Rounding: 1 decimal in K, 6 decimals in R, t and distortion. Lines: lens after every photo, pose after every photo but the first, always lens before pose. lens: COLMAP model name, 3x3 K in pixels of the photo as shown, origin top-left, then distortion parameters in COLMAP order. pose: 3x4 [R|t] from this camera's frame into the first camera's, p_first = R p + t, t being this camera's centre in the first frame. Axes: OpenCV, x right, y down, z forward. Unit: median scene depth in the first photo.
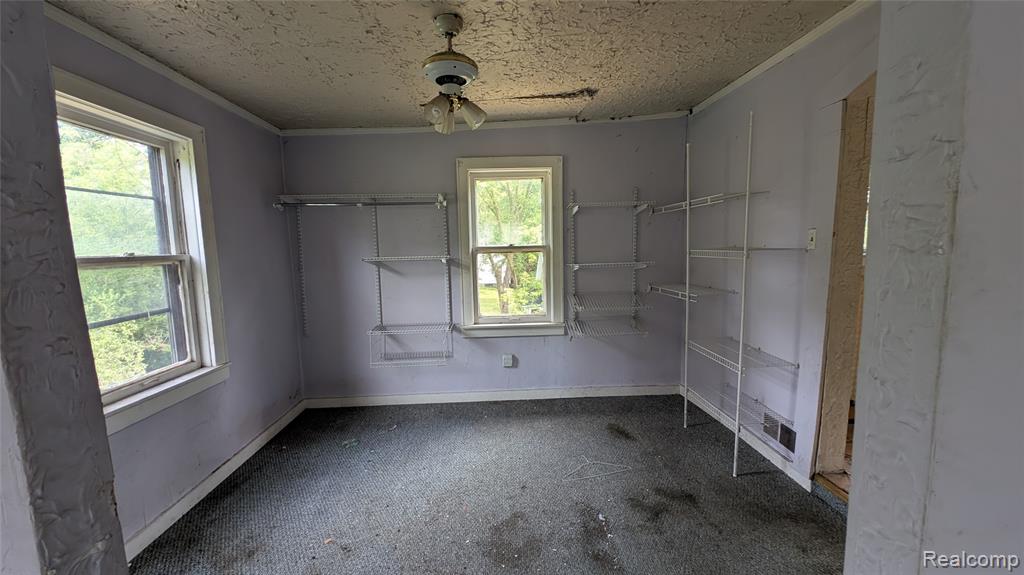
lens RADIAL K [[384.2, 0, 508.2], [0, 384.2, 290.2], [0, 0, 1]] dist [0.001638, -0.000068]
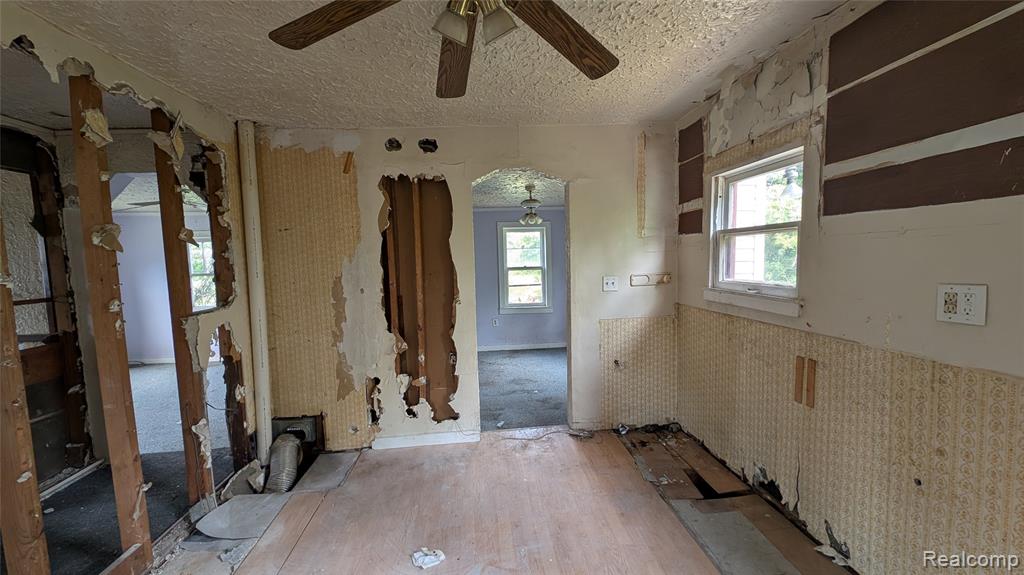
lens RADIAL K [[384.2, 0, 508.2], [0, 384.2, 290.2], [0, 0, 1]] dist [0.001638, -0.000068]
pose [[0.051686, 0.096844, -0.993957, 2.239586], [-0.086098, 0.992013, 0.092177, -0.170400], [0.994945, 0.080813, 0.059611, 0.621098]]
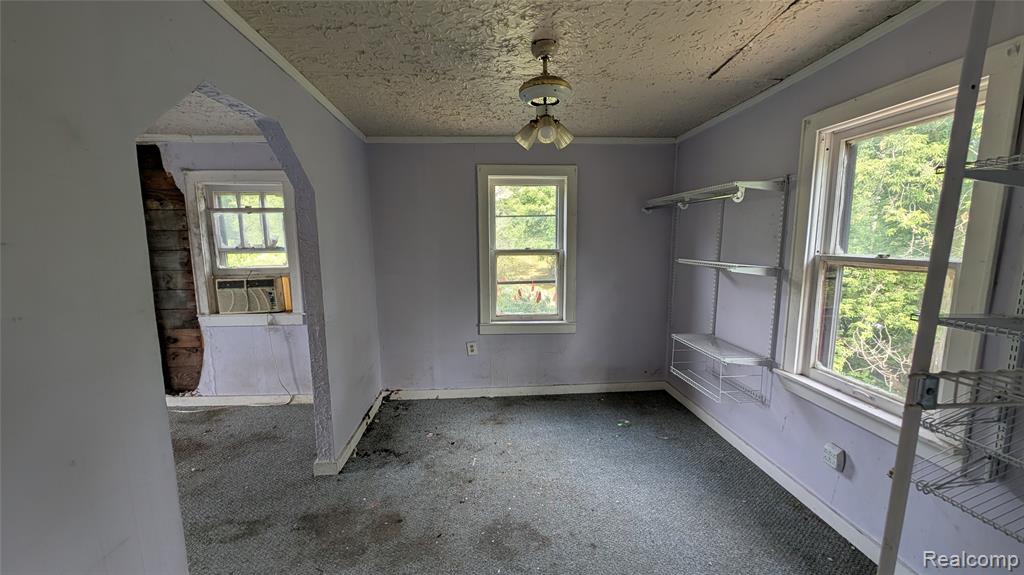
lens RADIAL K [[384.2, 0, 508.2], [0, 384.2, 290.2], [0, 0, 1]] dist [0.001638, -0.000068]
pose [[0.039974, 0.156208, -0.986915, 0.833789], [-0.106569, 0.982737, 0.151231, -0.154096], [0.993501, 0.099130, 0.055931, 0.765878]]
